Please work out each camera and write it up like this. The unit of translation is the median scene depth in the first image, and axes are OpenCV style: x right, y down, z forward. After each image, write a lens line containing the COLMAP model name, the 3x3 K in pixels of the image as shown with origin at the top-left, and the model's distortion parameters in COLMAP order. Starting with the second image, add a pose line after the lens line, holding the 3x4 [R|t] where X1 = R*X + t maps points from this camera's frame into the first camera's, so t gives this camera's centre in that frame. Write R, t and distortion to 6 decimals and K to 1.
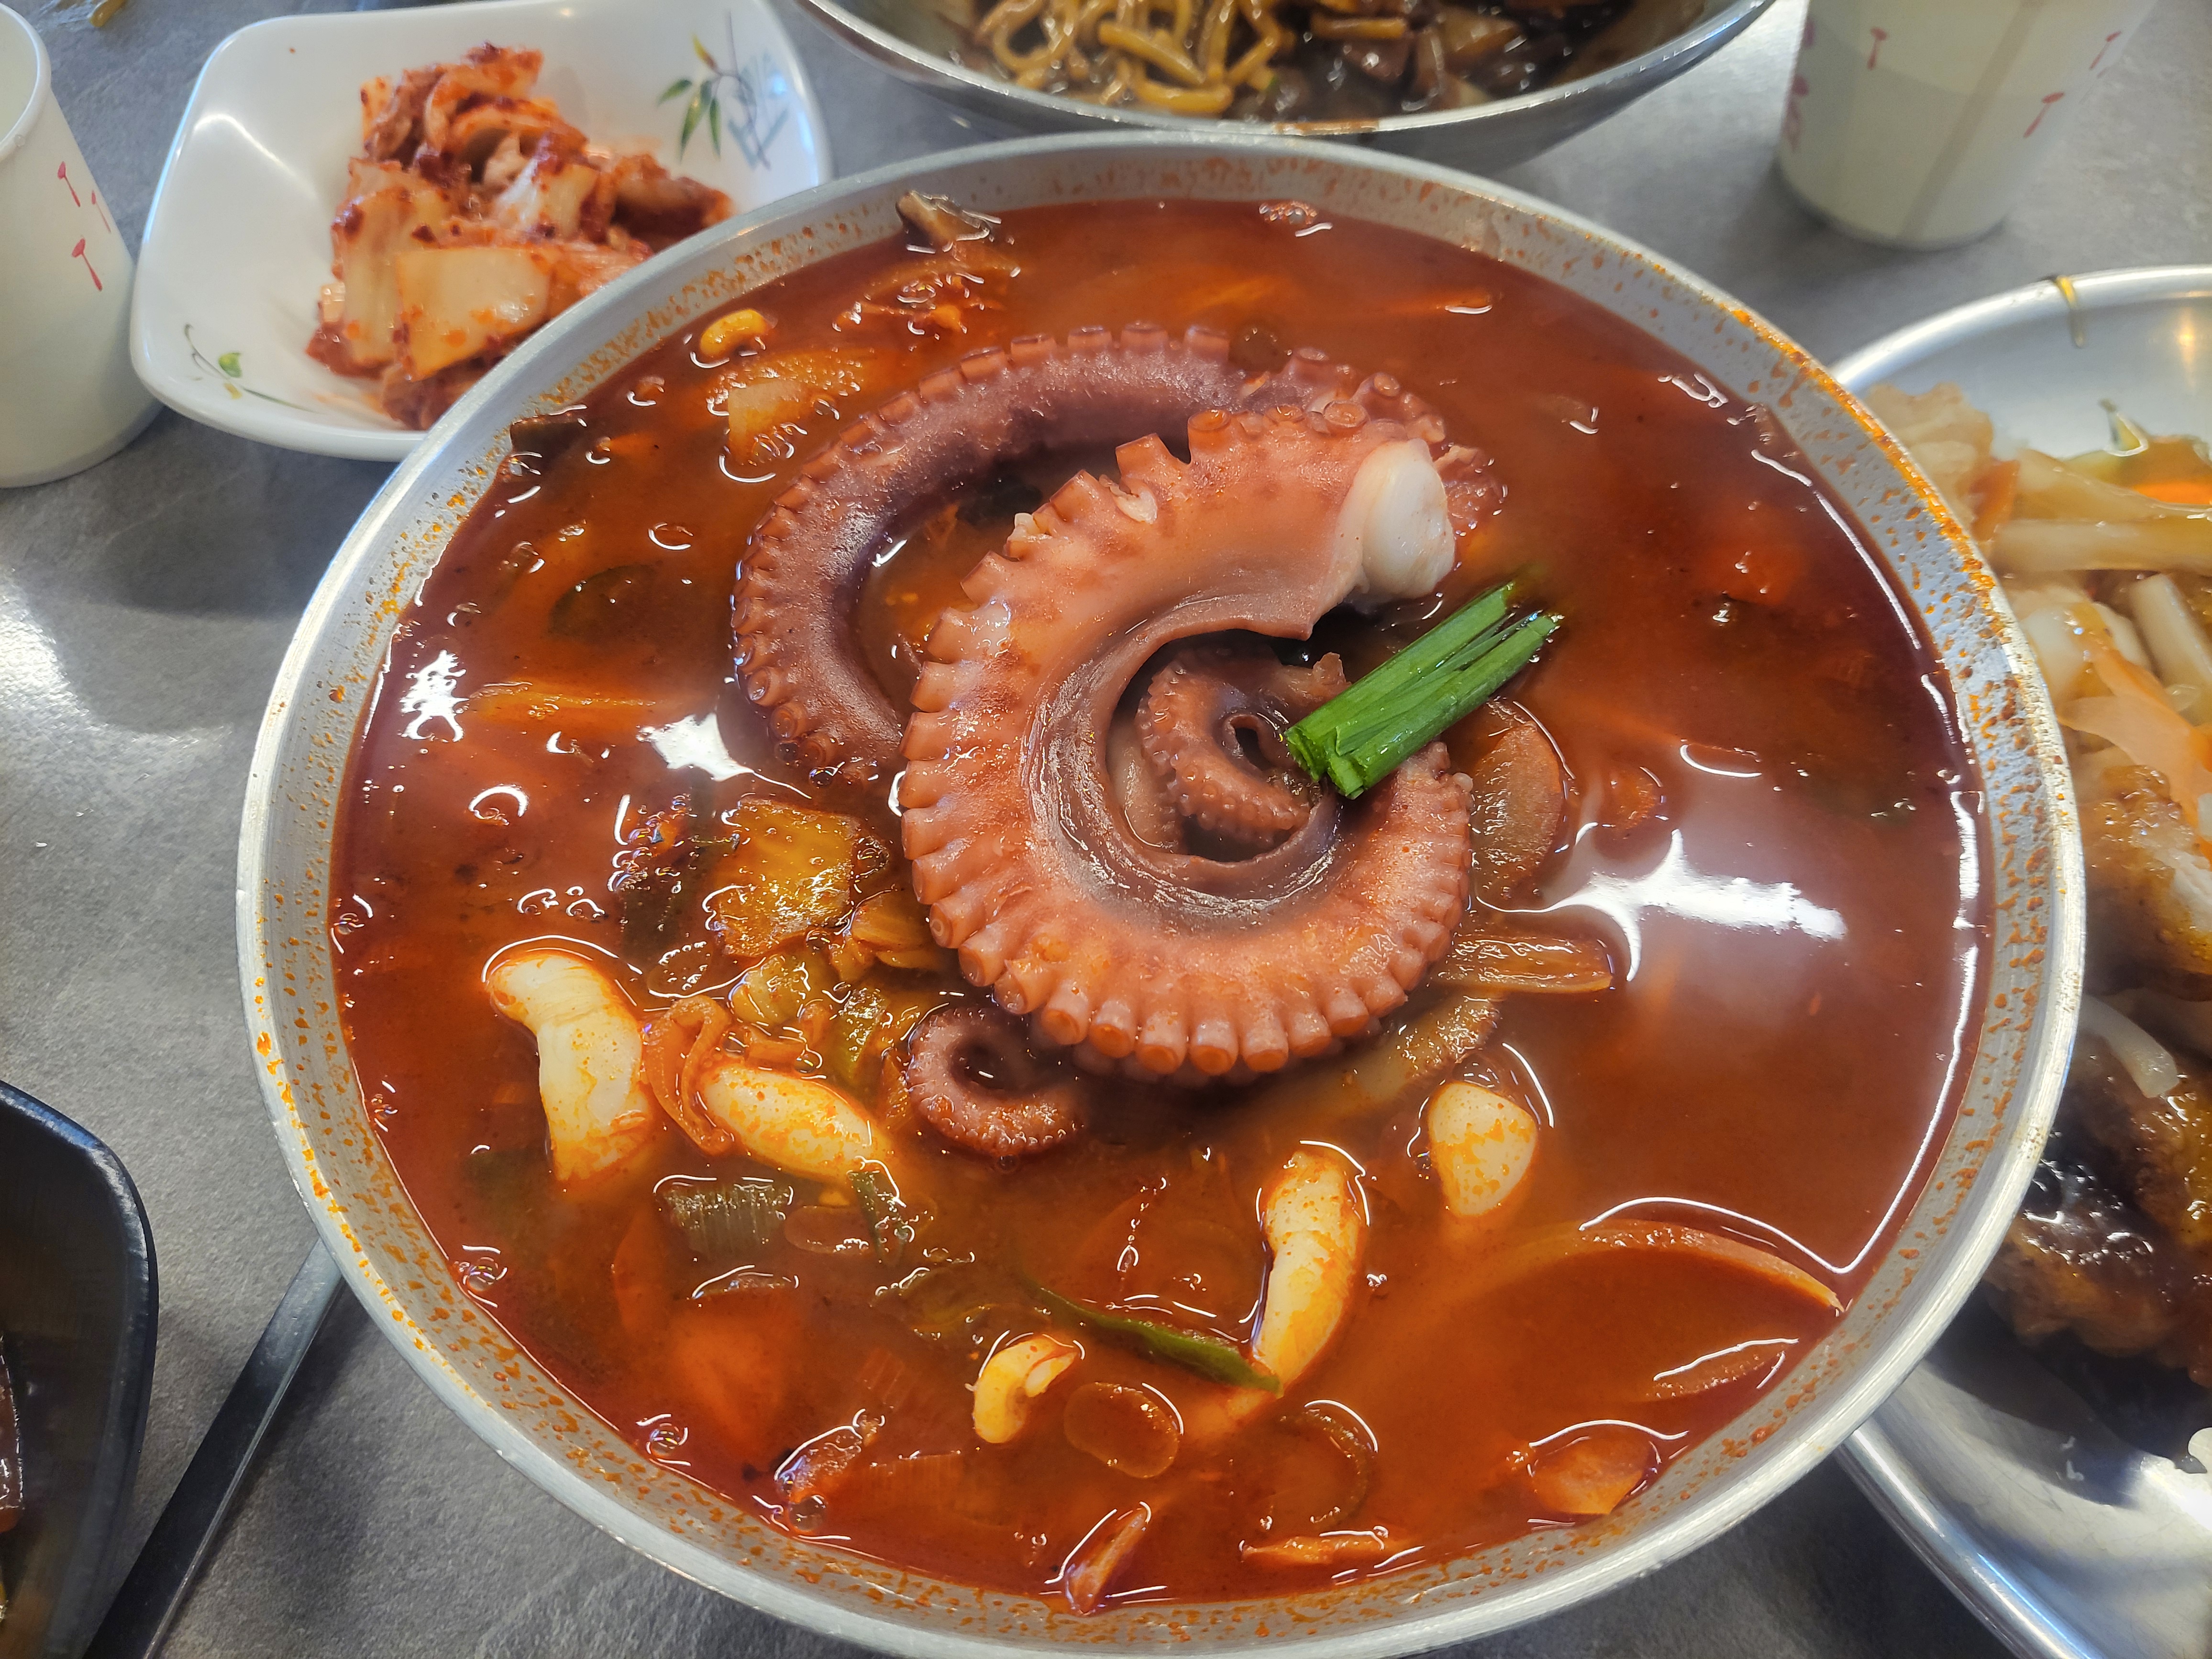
lens RADIAL K [[1577.6, 0, 1106.0], [0, 1577.6, 829.5], [0, 0, 1]] dist [0.058168, -0.097389]
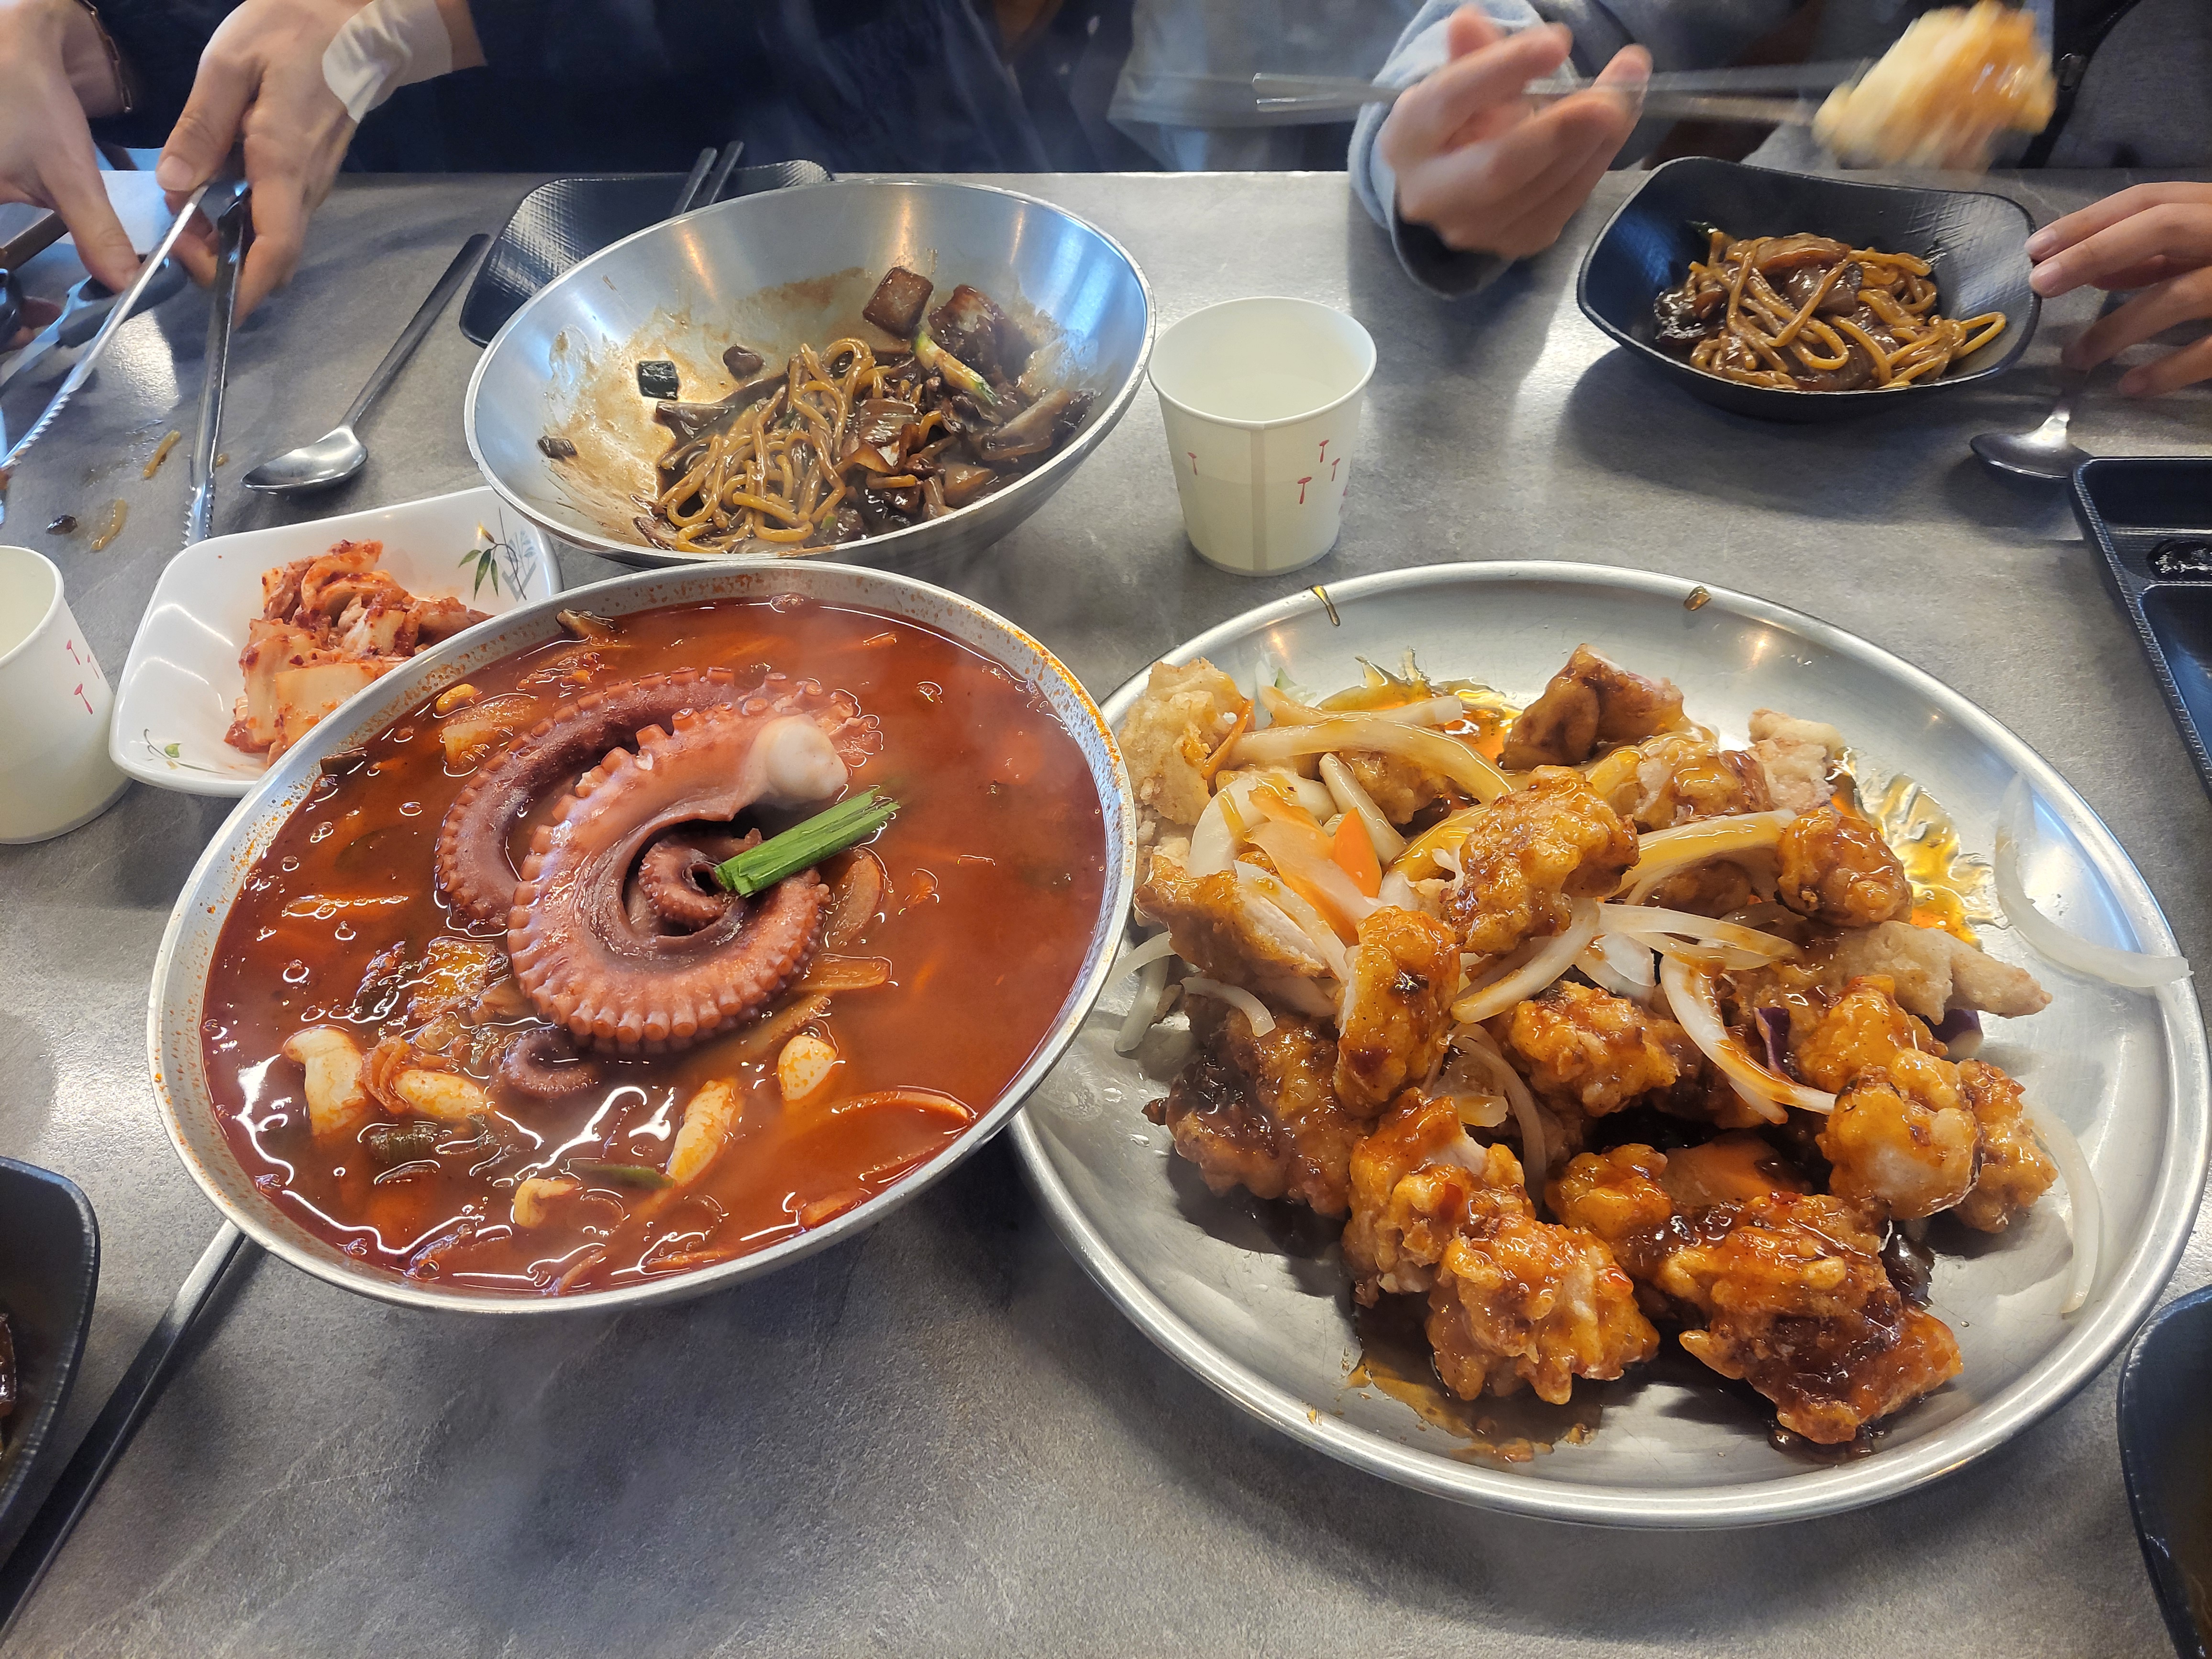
lens RADIAL K [[1577.6, 0, 1106.0], [0, 1577.6, 829.5], [0, 0, 1]] dist [0.058168, -0.097389]
pose [[0.995045, -0.098927, 0.009950, 0.491420], [0.098818, 0.972938, -0.208869, 0.289777], [0.010982, 0.208817, 0.977893, -0.732936]]
